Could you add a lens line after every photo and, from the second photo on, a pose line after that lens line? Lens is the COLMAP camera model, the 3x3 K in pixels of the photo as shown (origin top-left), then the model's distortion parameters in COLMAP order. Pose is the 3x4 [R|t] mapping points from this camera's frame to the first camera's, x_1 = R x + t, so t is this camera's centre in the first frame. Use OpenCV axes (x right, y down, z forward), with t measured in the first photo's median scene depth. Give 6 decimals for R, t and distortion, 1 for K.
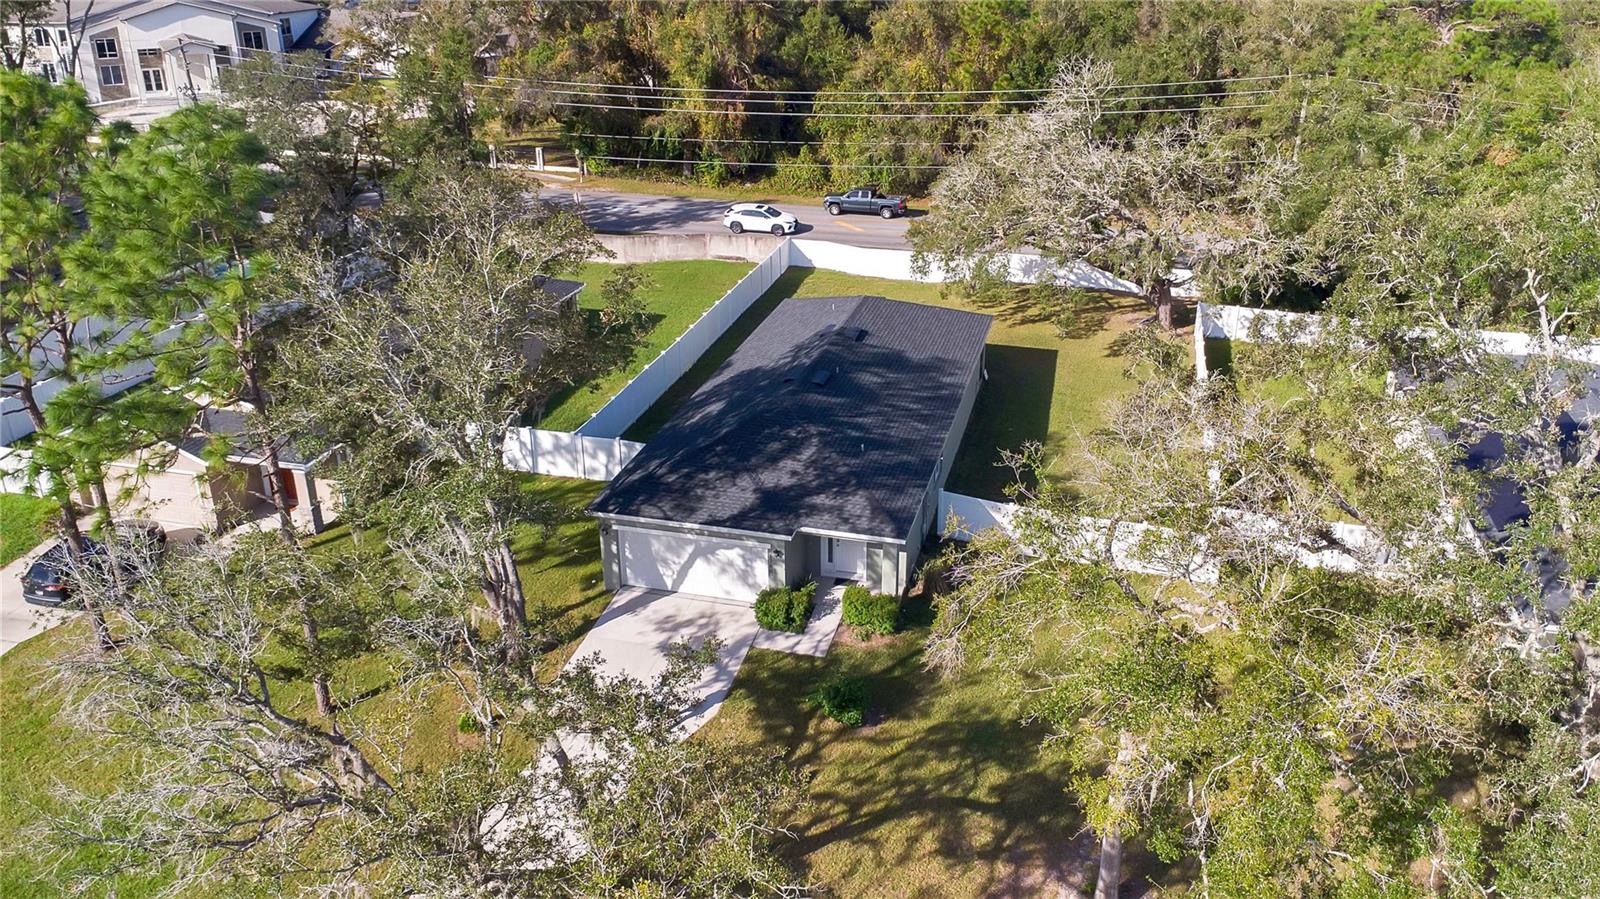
lens RADIAL K [[1084.5, 0, 852.6], [0, 1084.5, 407.2], [0, 0, 1]] dist [-0.000163, 0.001360]
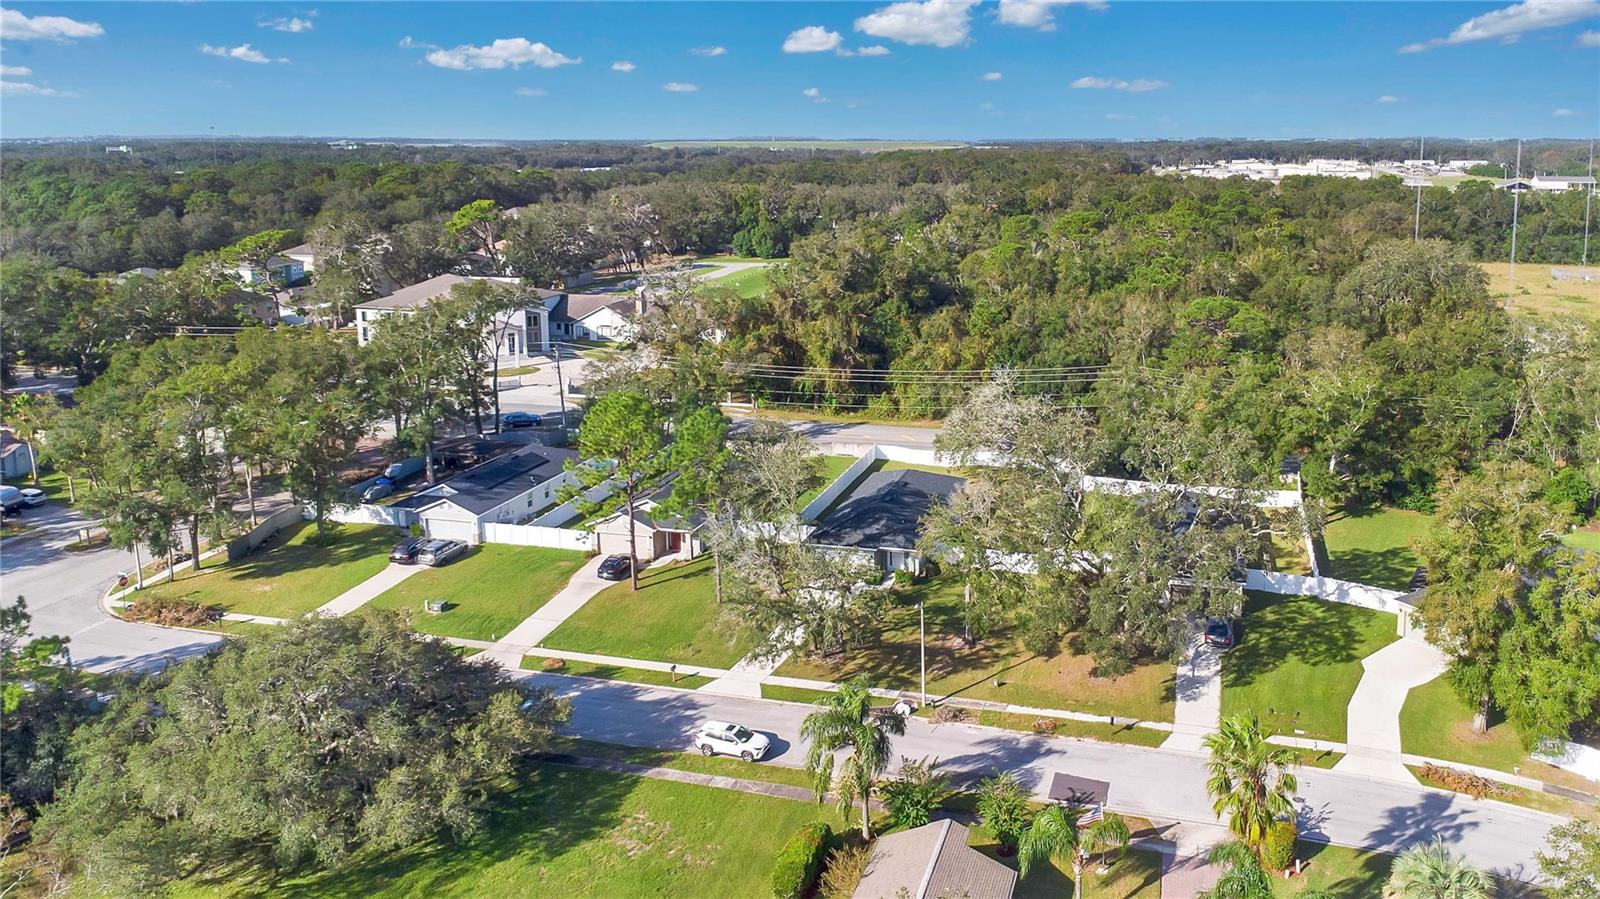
lens RADIAL K [[1084.5, 0, 852.6], [0, 1084.5, 407.2], [0, 0, 1]] dist [-0.000163, 0.001360]
pose [[0.996845, -0.011203, -0.078584, 0.089900], [-0.003622, 0.982541, -0.186010, 0.235536], [0.079296, 0.185707, 0.979400, -1.533344]]
